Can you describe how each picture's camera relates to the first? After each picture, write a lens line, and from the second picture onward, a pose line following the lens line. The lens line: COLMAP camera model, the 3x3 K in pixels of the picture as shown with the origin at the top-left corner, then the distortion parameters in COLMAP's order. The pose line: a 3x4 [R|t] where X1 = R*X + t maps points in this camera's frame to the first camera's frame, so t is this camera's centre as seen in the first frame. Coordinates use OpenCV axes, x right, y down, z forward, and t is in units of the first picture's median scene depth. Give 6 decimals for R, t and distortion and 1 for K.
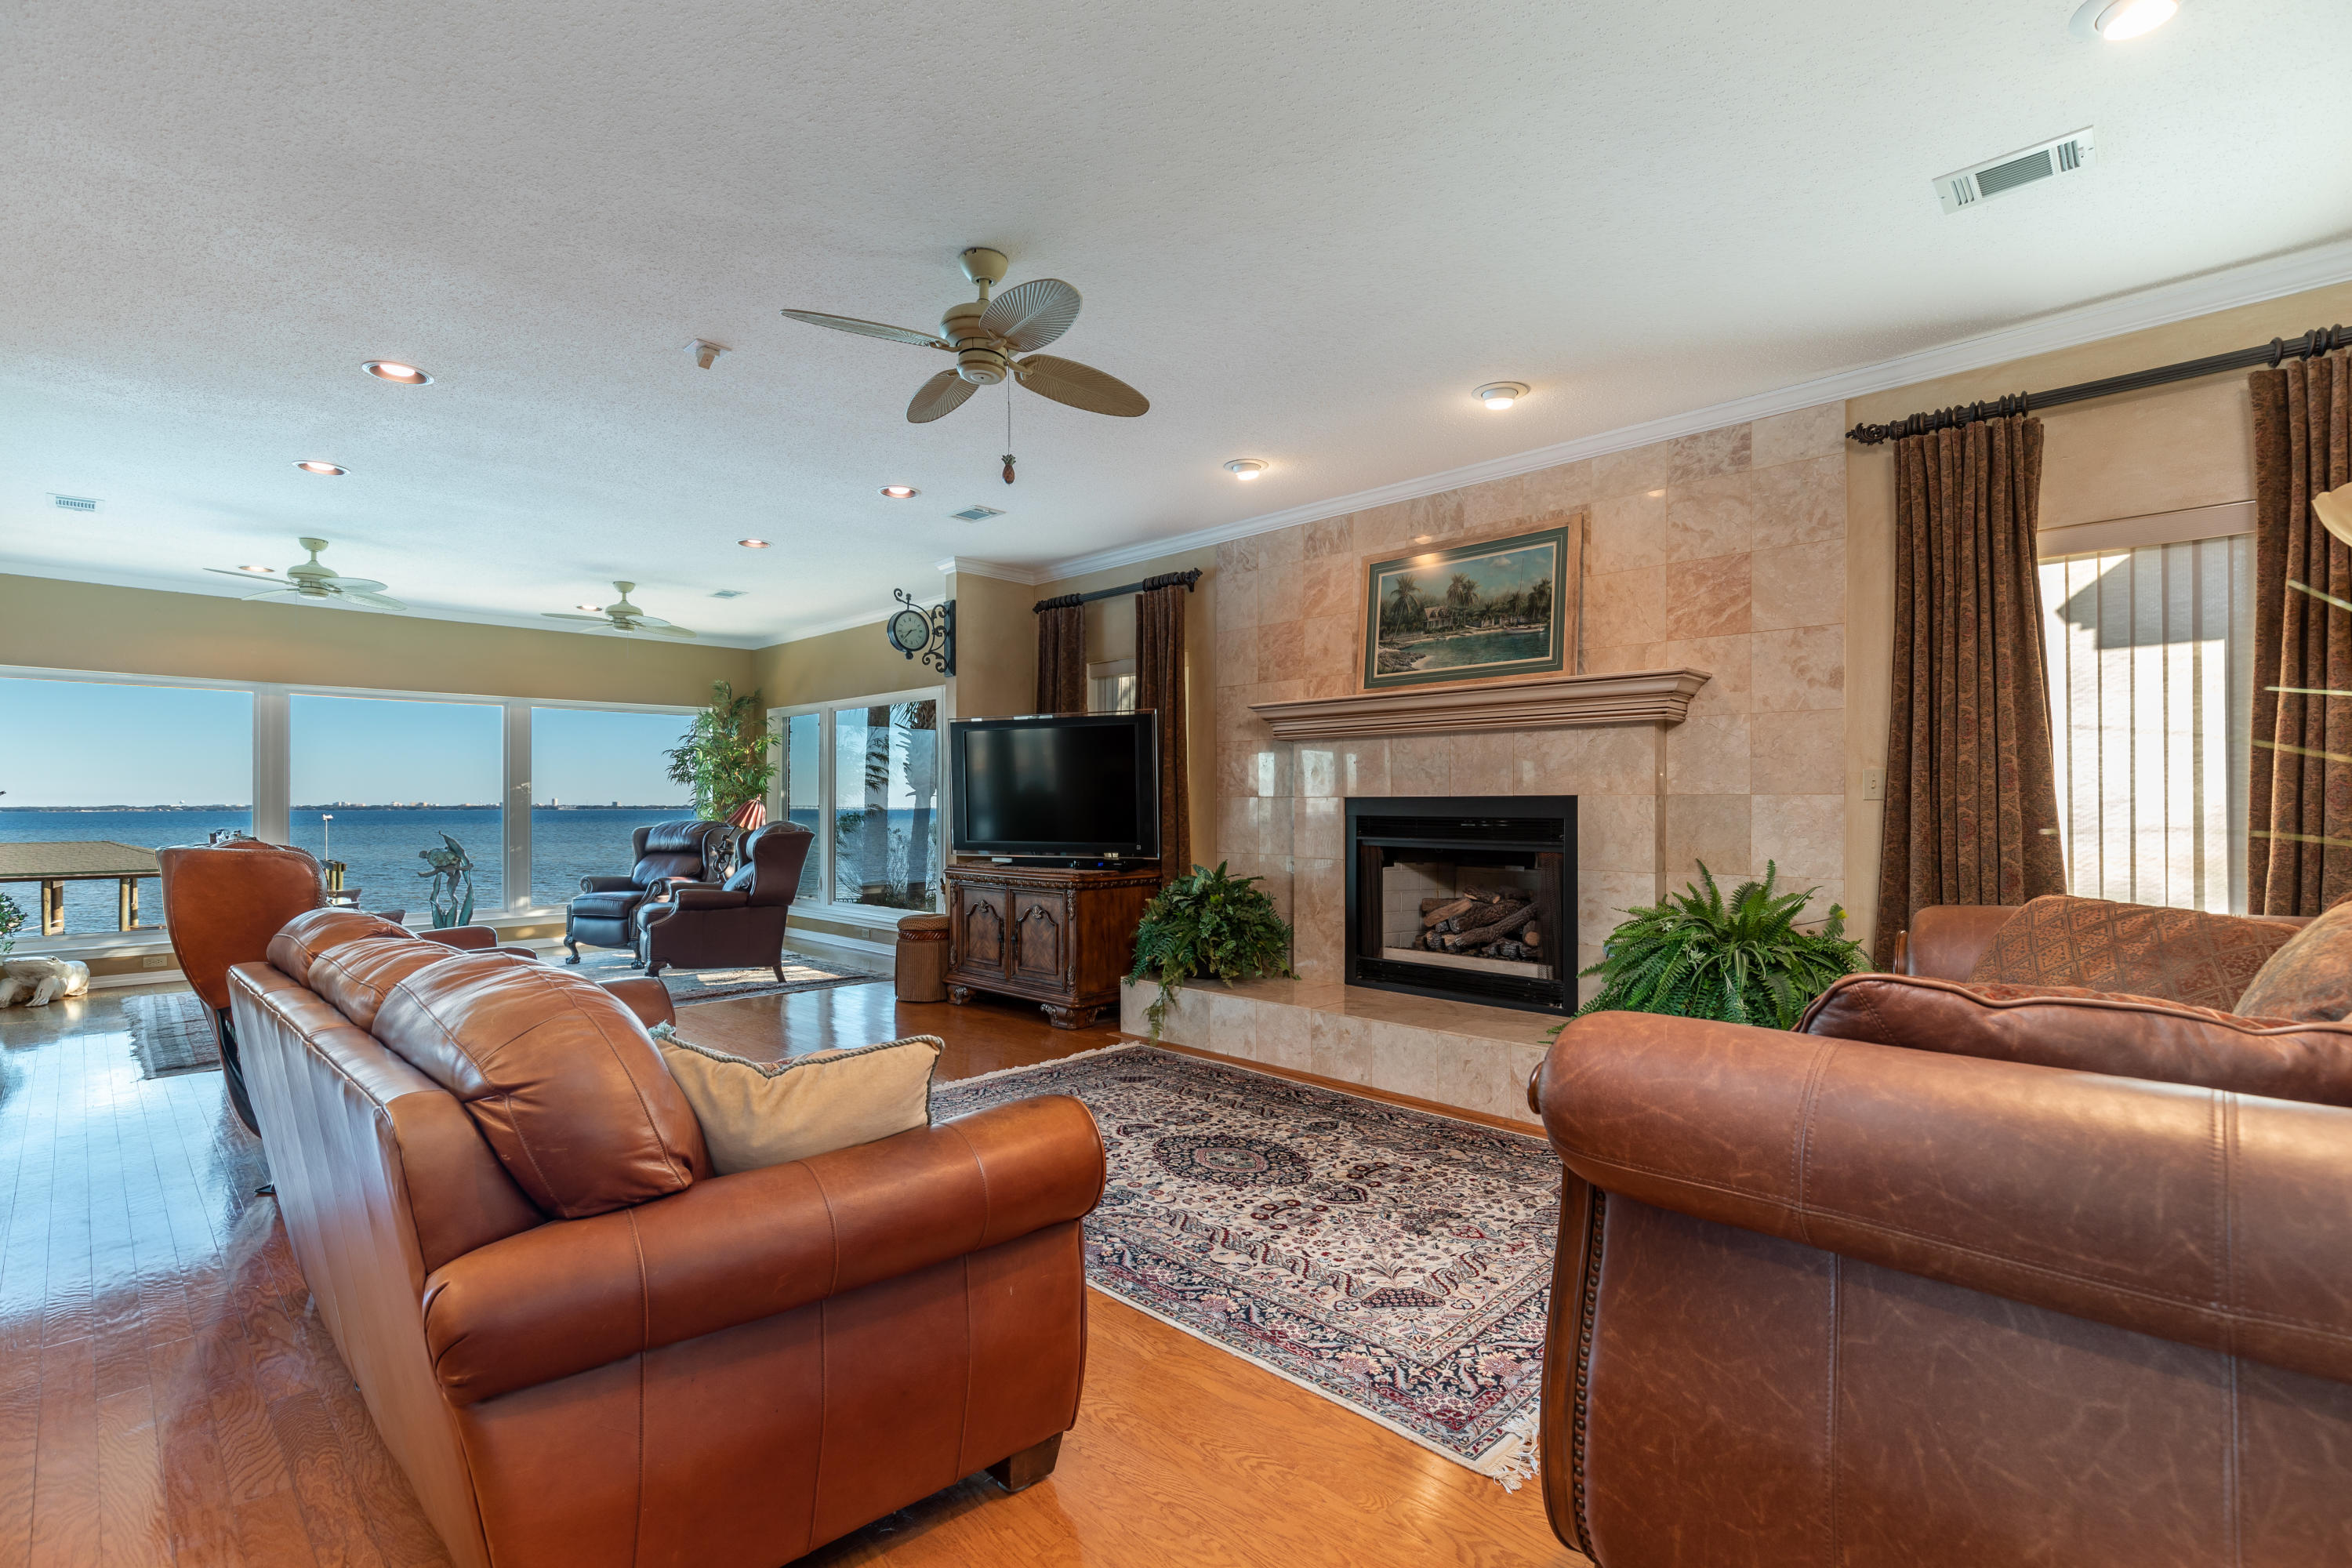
lens RADIAL K [[1068.9, 0, 1176.2], [0, 1068.9, 805.6], [0, 0, 1]] dist [0.009339, -0.001426]
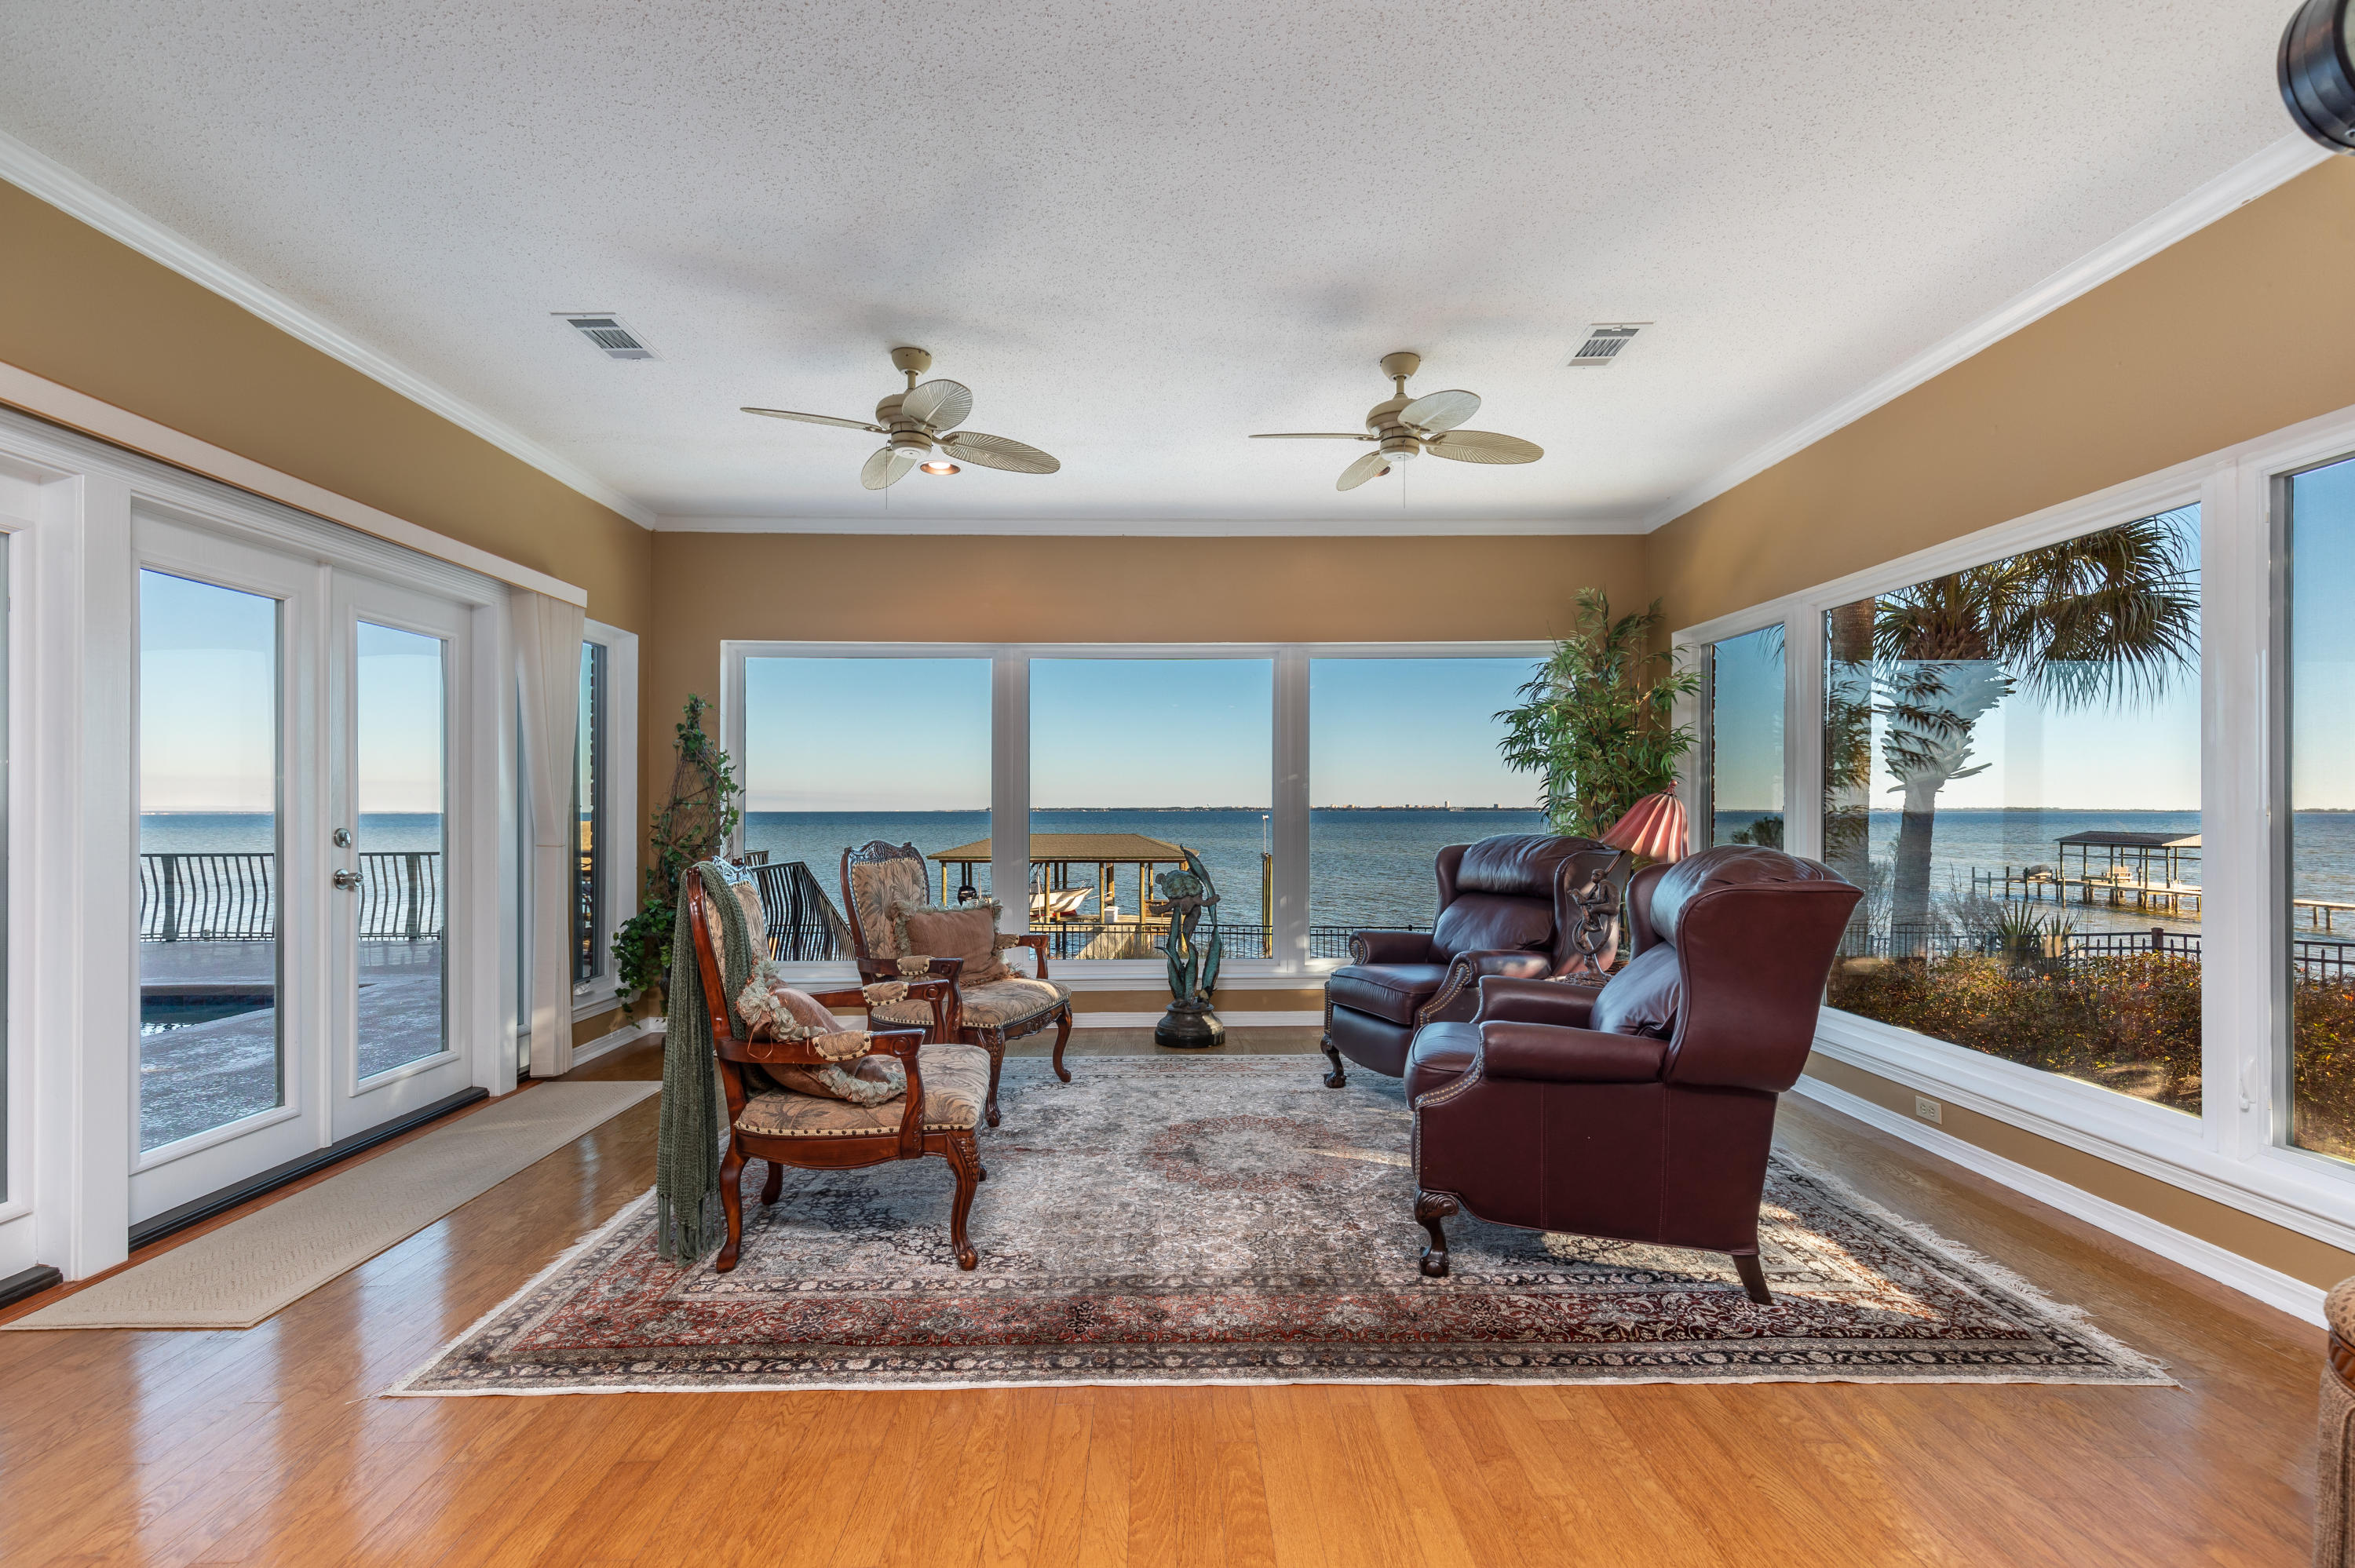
lens RADIAL K [[1088.3, 0, 1175.2], [0, 1088.3, 792.1], [0, 0, 1]] dist [0.008831, -0.000425]
pose [[0.720313, -0.008028, -0.693603, -0.199010], [-0.001966, 0.999905, -0.013615, 0.000512], [0.693647, 0.011170, 0.720229, 0.468868]]
